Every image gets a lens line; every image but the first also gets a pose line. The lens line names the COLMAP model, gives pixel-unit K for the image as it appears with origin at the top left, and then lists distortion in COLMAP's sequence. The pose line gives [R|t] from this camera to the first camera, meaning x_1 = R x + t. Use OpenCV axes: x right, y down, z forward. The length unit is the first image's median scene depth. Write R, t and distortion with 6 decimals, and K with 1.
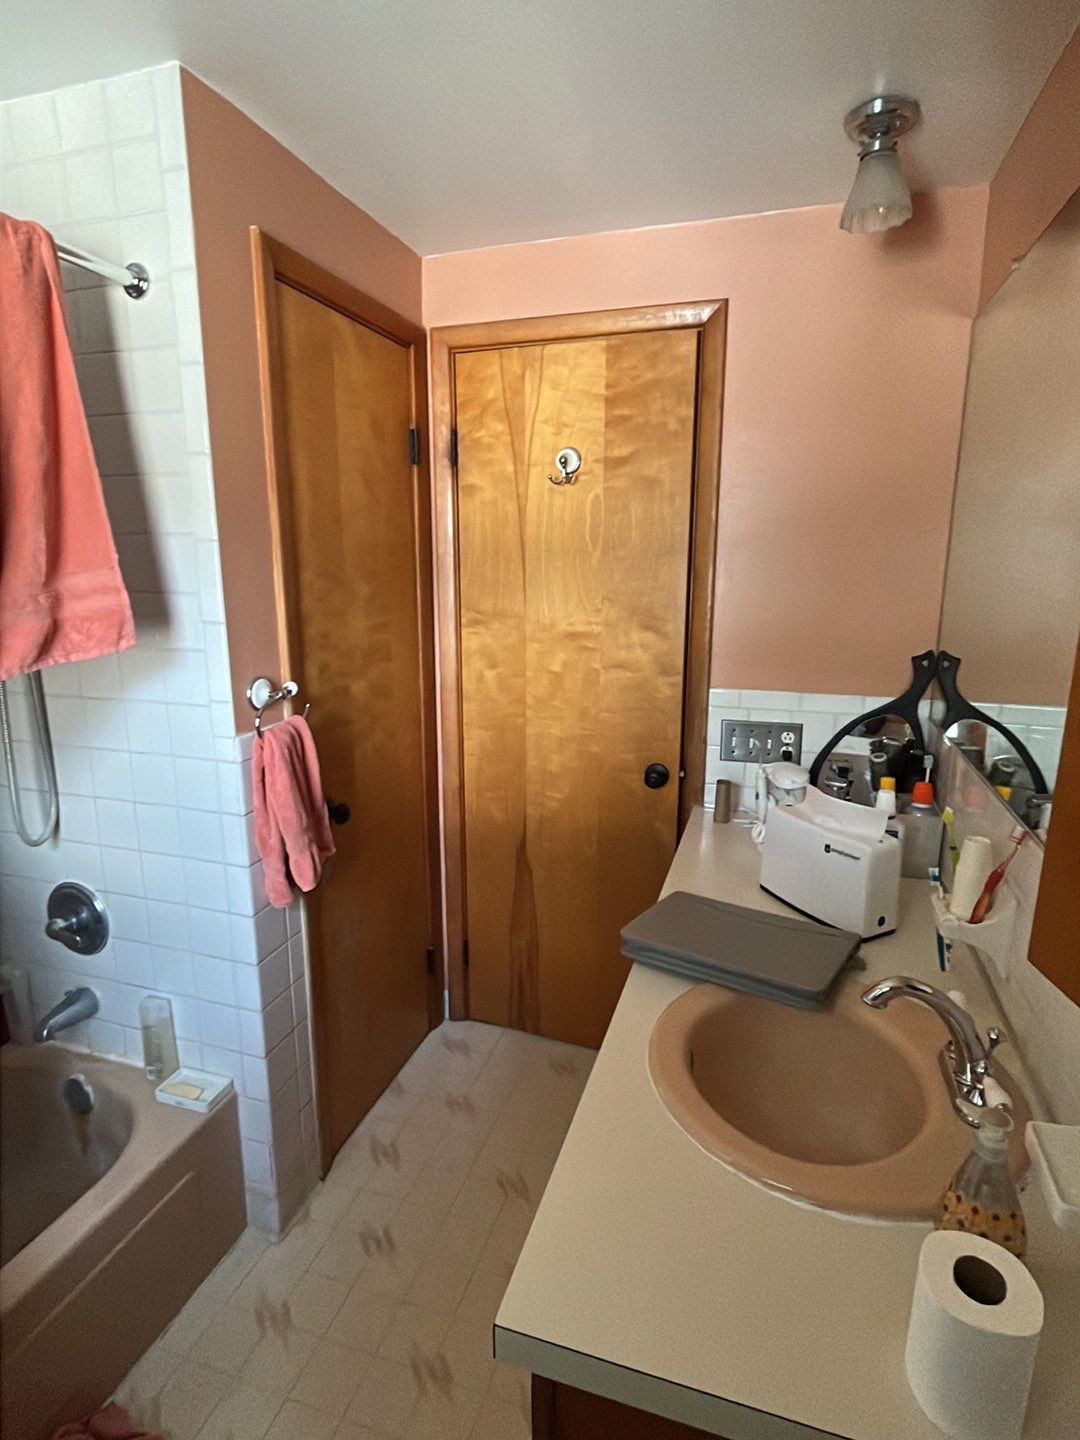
lens RADIAL K [[750.9, 0, 541.2], [0, 750.9, 719.3], [0, 0, 1]] dist [-0.001703, -0.002590]
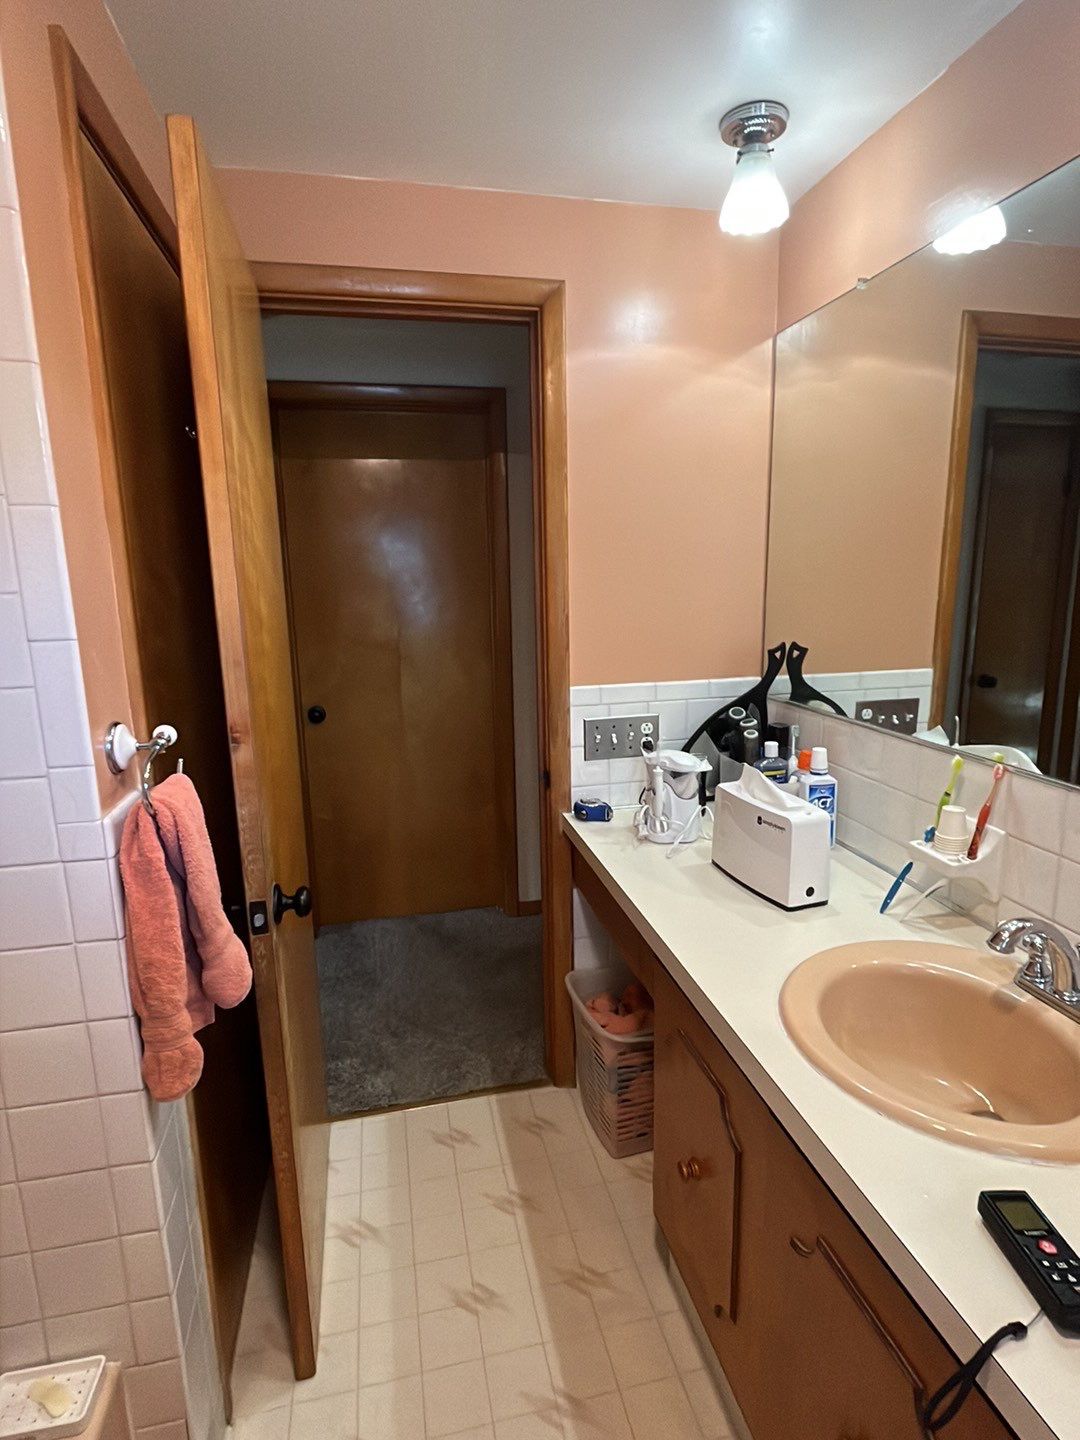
lens RADIAL K [[750.9, 0, 542.7], [0, 750.9, 719.6], [0, 0, 1]] dist [-0.001703, -0.002590]
pose [[0.860562, -0.112606, 0.496742, -0.292243], [0.124295, 0.992199, 0.009589, -0.013707], [-0.493946, 0.053491, 0.867845, 0.192300]]
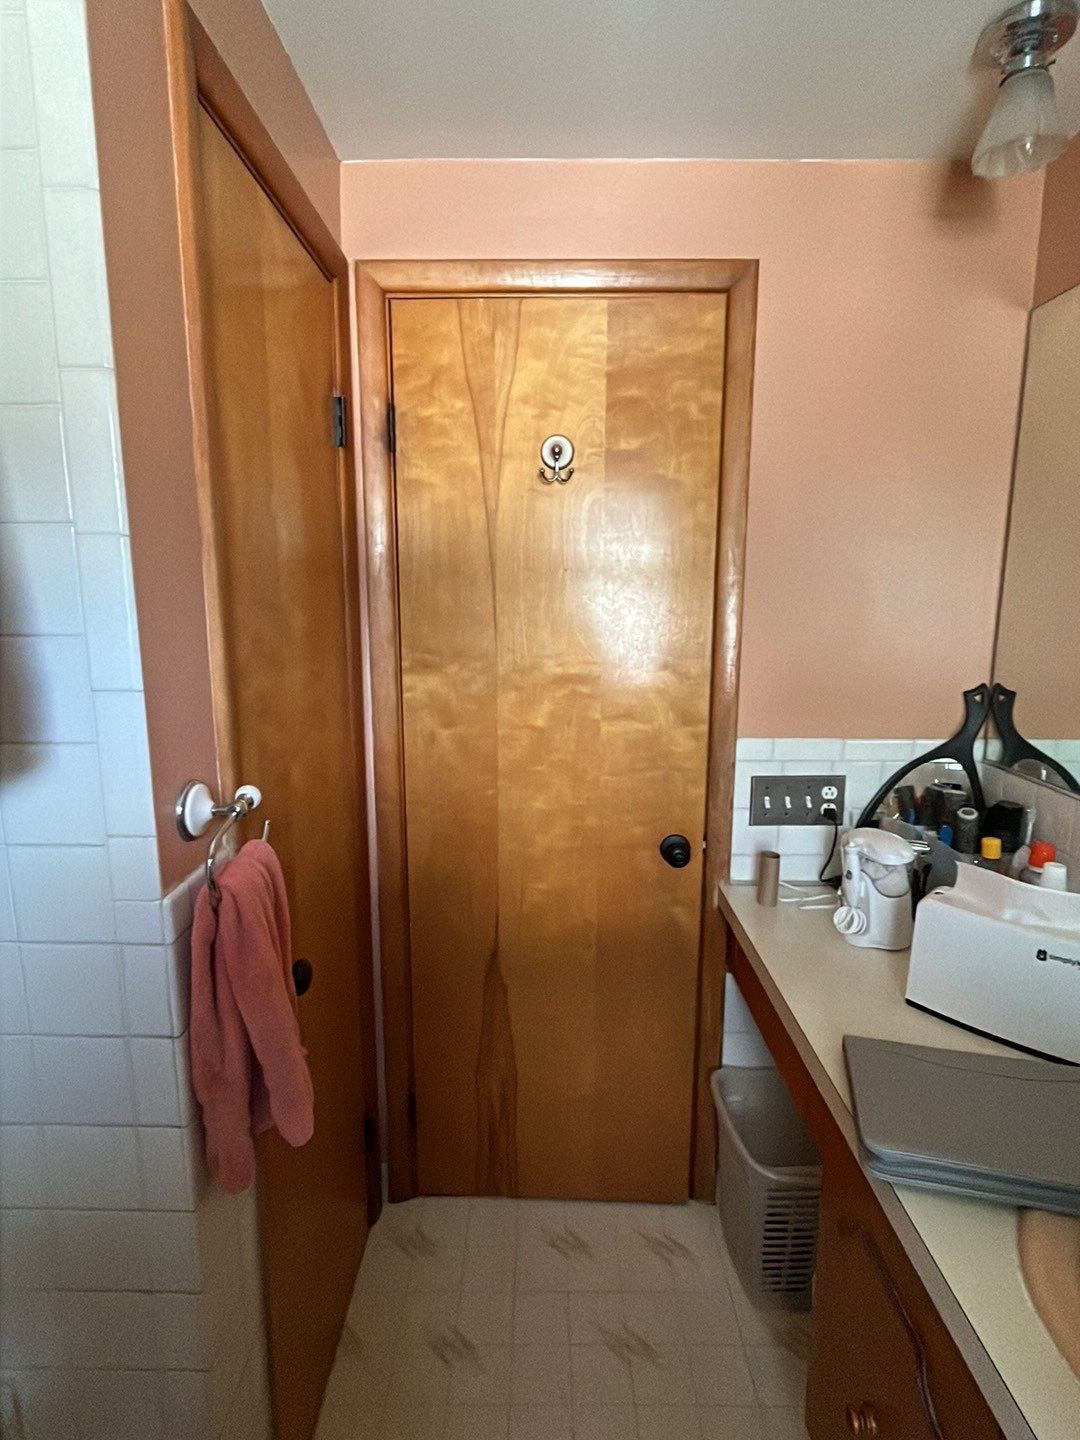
lens RADIAL K [[750.9, 0, 539.7], [0, 750.9, 717.9], [0, 0, 1]] dist [-0.001703, -0.002590]
pose [[0.953379, -0.050221, 0.297567, -0.224375], [0.061400, 0.997711, -0.028332, -0.054810], [-0.295463, 0.045282, 0.954280, 0.293053]]
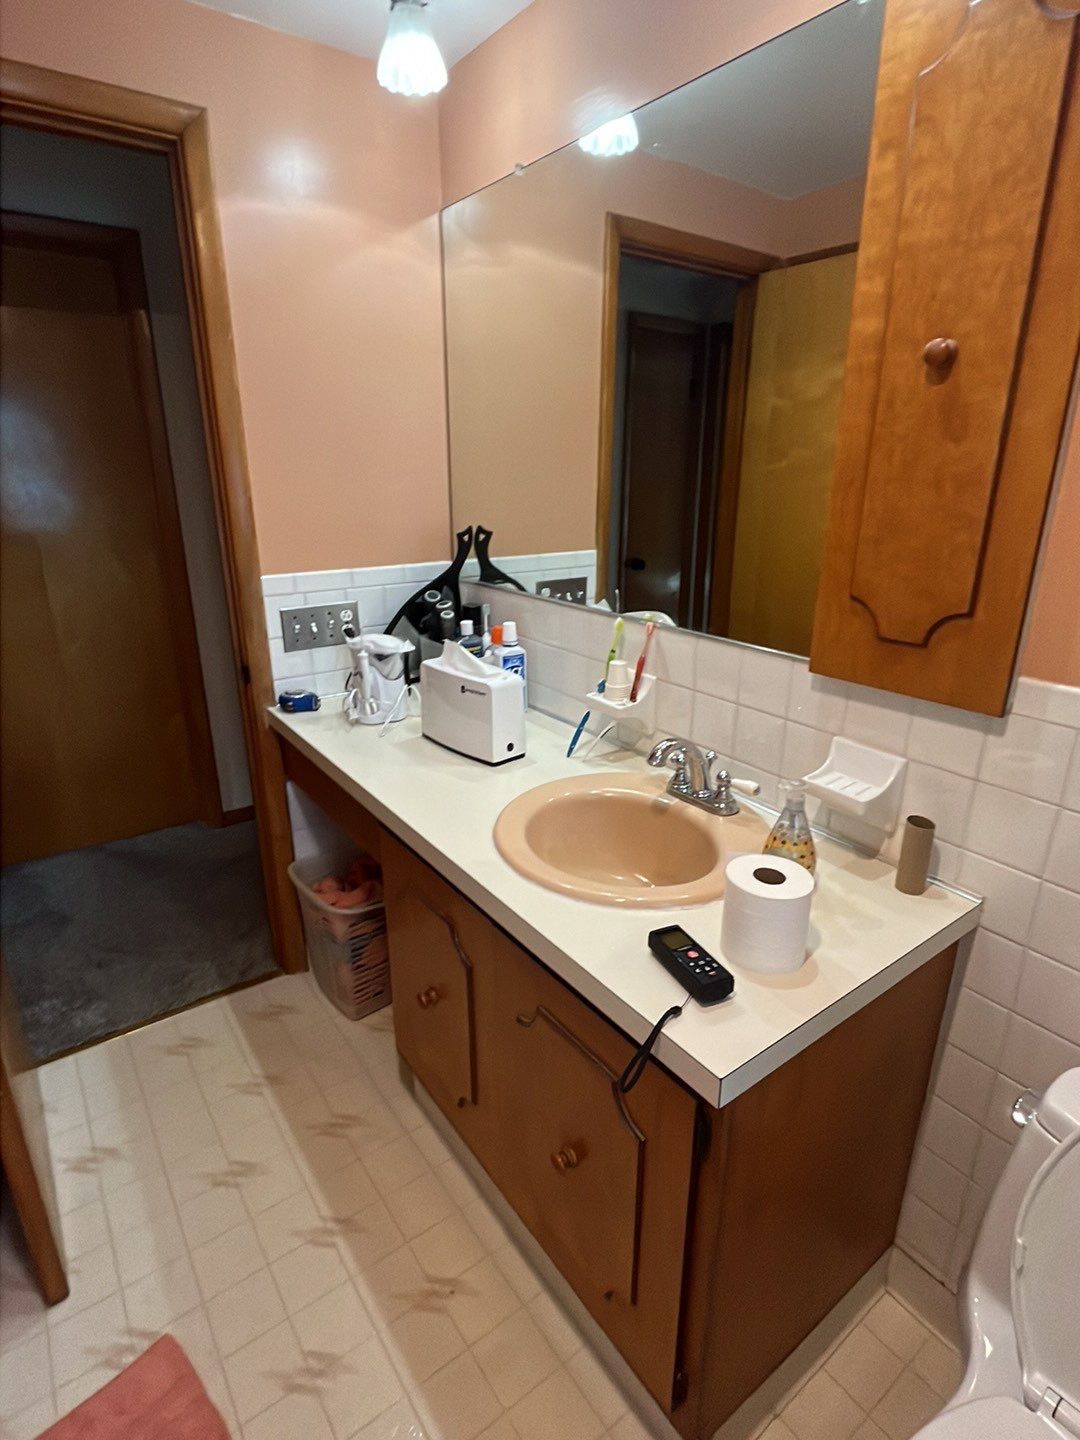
lens RADIAL K [[750.9, 0, 545.1], [0, 750.9, 720.2], [0, 0, 1]] dist [-0.001703, -0.002590]
pose [[0.583465, -0.260233, 0.769316, -0.331976], [0.165856, 0.965489, 0.200803, 0.001989], [-0.795023, 0.010434, 0.606490, 0.172474]]
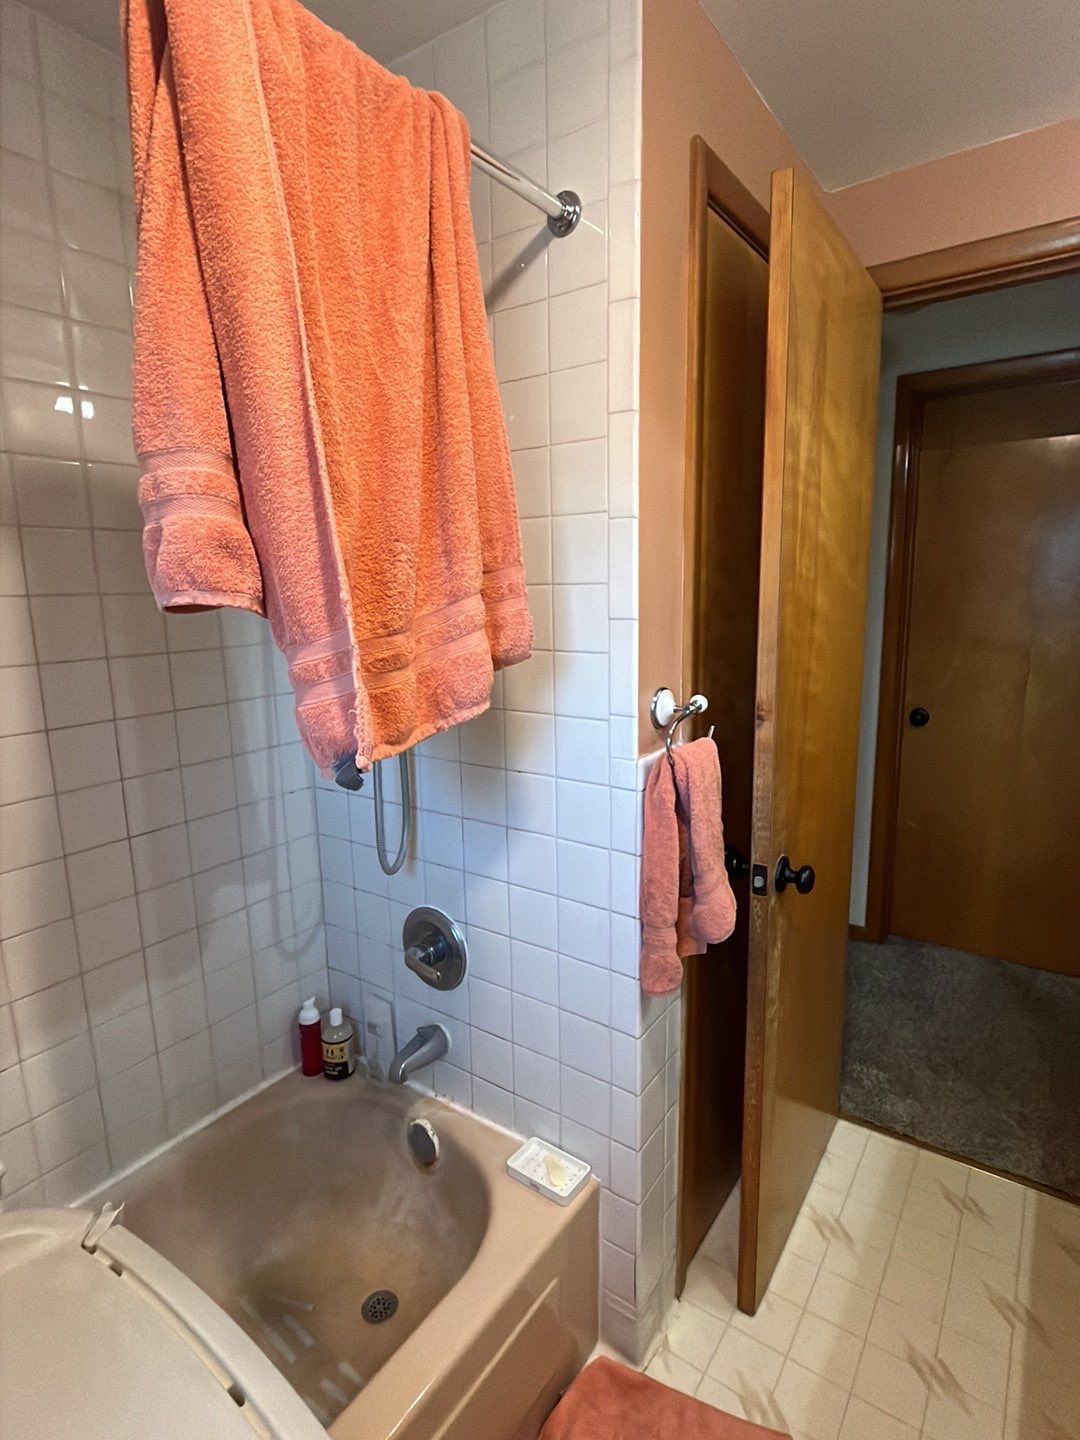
lens RADIAL K [[750.9, 0, 544.8], [0, 750.9, 720.2], [0, 0, 1]] dist [-0.001703, -0.002590]
pose [[0.953831, 0.036281, -0.298145, -0.194841], [-0.044569, 0.998785, -0.021044, 0.002375], [0.297019, 0.033361, 0.954288, 0.138374]]
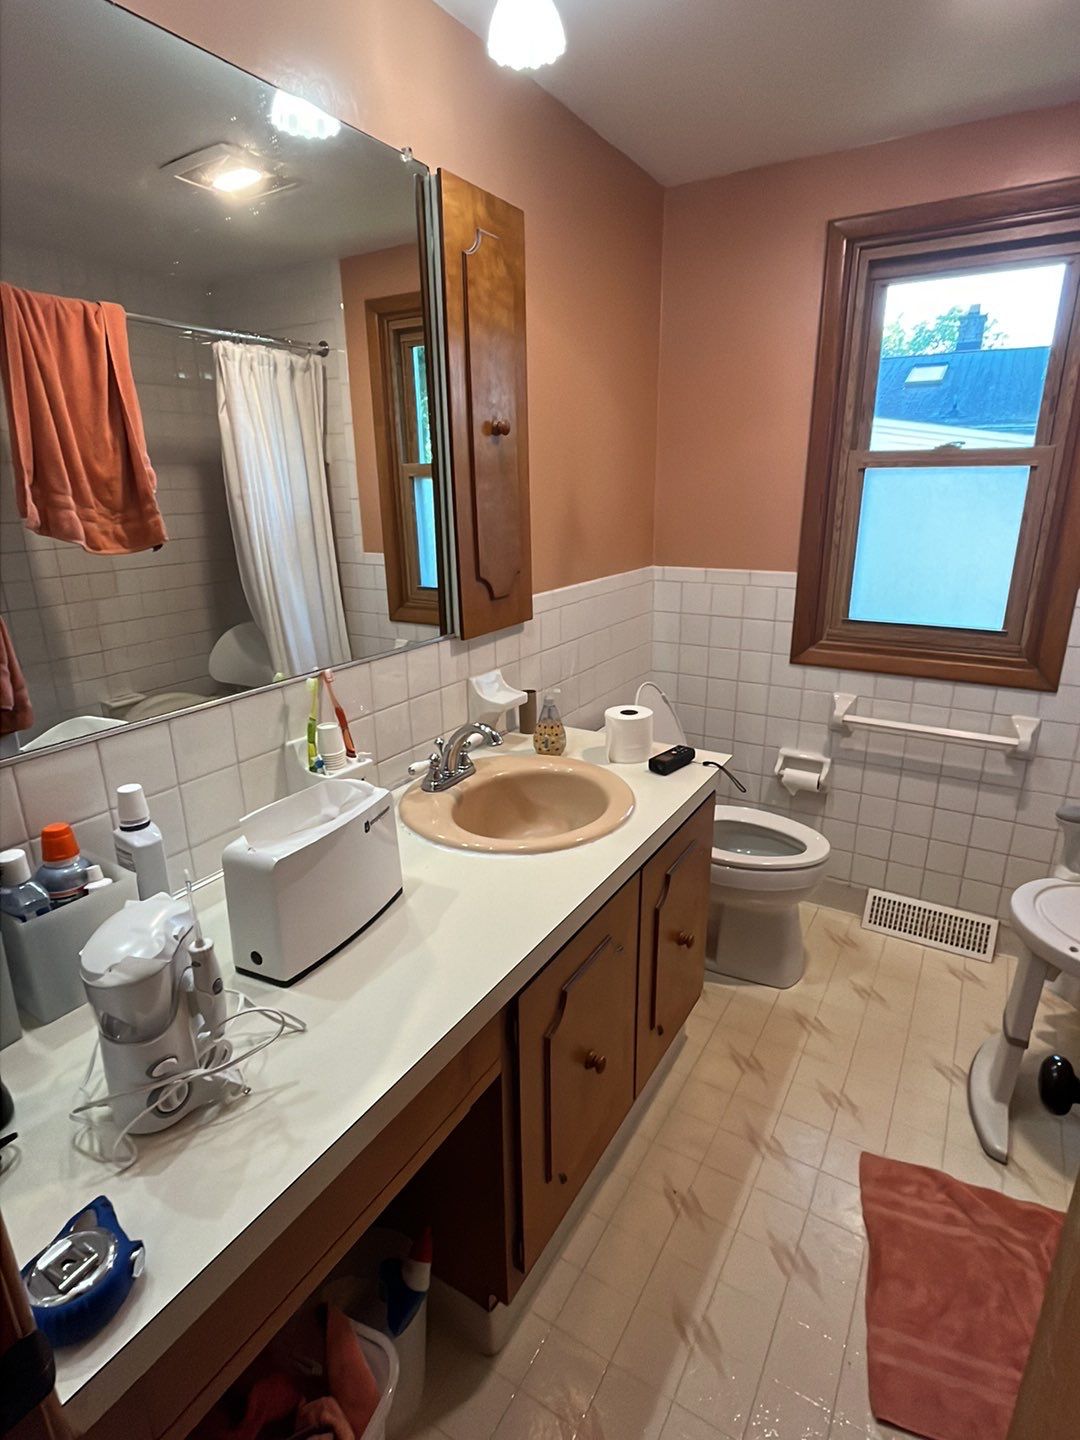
lens RADIAL K [[750.9, 0, 544.6], [0, 750.9, 719.9], [0, 0, 1]] dist [-0.001703, -0.002590]
pose [[-0.974263, -0.055005, 0.218601, -0.000615], [0.061133, 0.868952, 0.491107, -0.212826], [-0.216967, 0.491831, -0.843225, 1.123400]]
